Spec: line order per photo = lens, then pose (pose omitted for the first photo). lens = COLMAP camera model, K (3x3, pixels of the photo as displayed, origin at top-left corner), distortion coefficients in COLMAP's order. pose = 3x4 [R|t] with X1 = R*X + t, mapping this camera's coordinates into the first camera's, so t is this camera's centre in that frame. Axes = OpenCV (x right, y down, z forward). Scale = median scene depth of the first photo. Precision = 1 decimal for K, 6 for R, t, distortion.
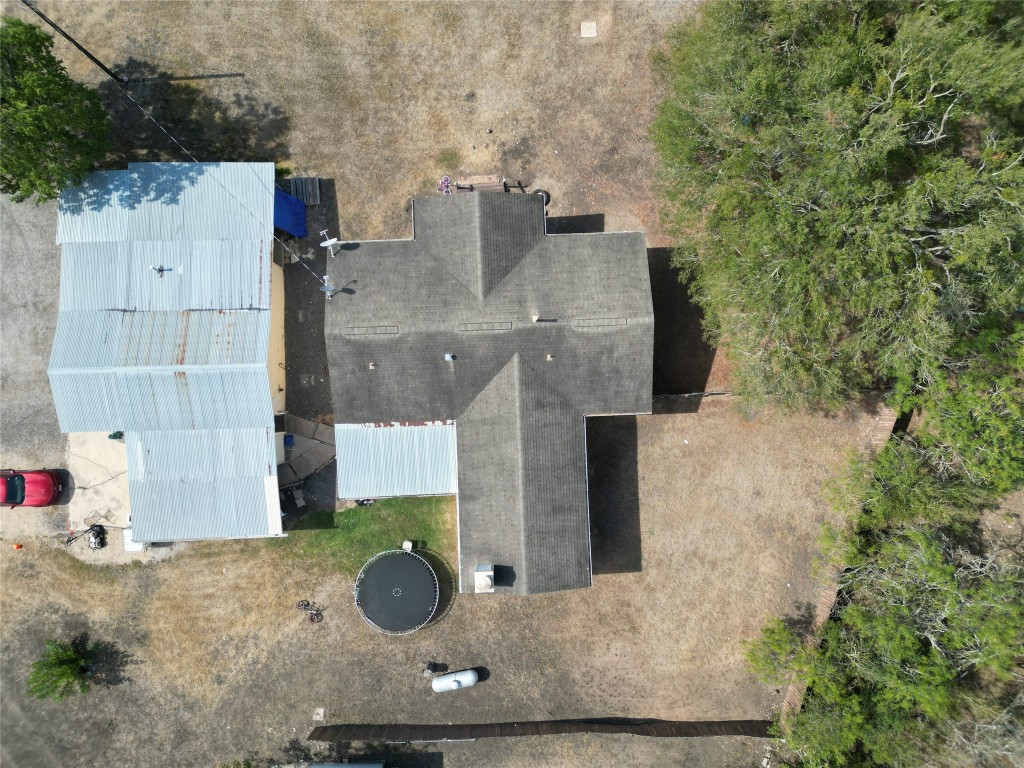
lens RADIAL K [[739.3, 0, 538.1], [0, 739.3, 386.8], [0, 0, 1]] dist [0.002171, 0.002072]
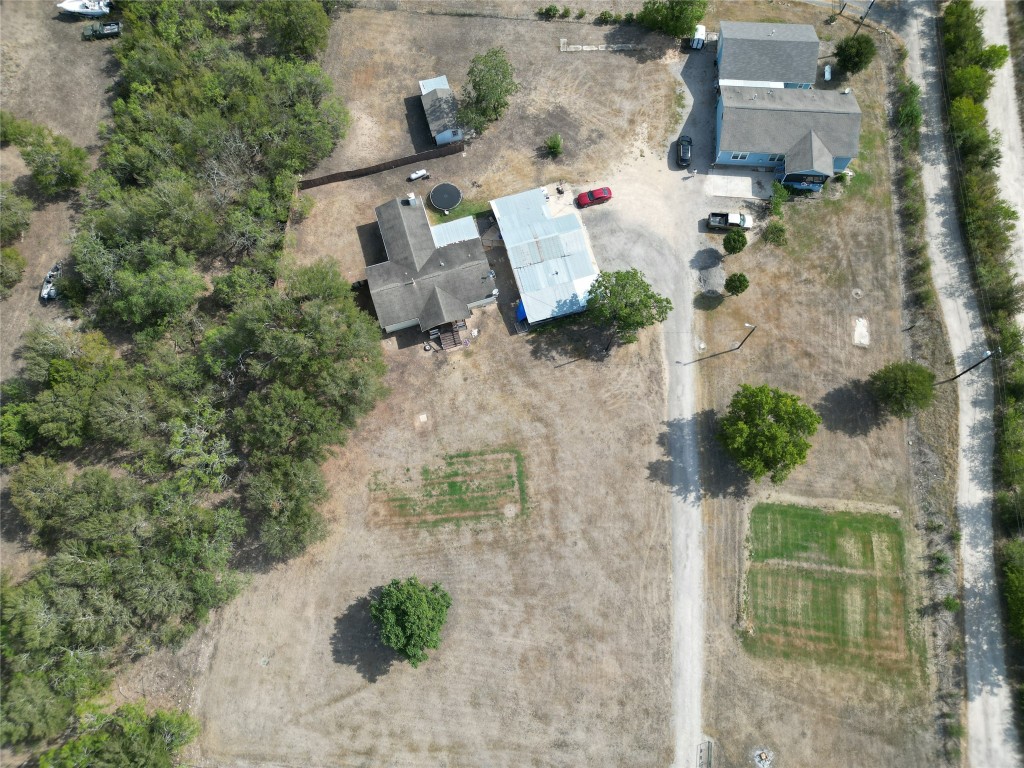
lens RADIAL K [[737.0, 0, 506.3], [0, 737.0, 384.9], [0, 0, 1]] dist [0.003636, 0.001003]
pose [[-0.968112, 0.237747, -0.078964, -0.027773], [-0.250293, -0.904617, 0.344995, -1.323385], [0.010589, 0.353758, 0.935277, -1.267031]]
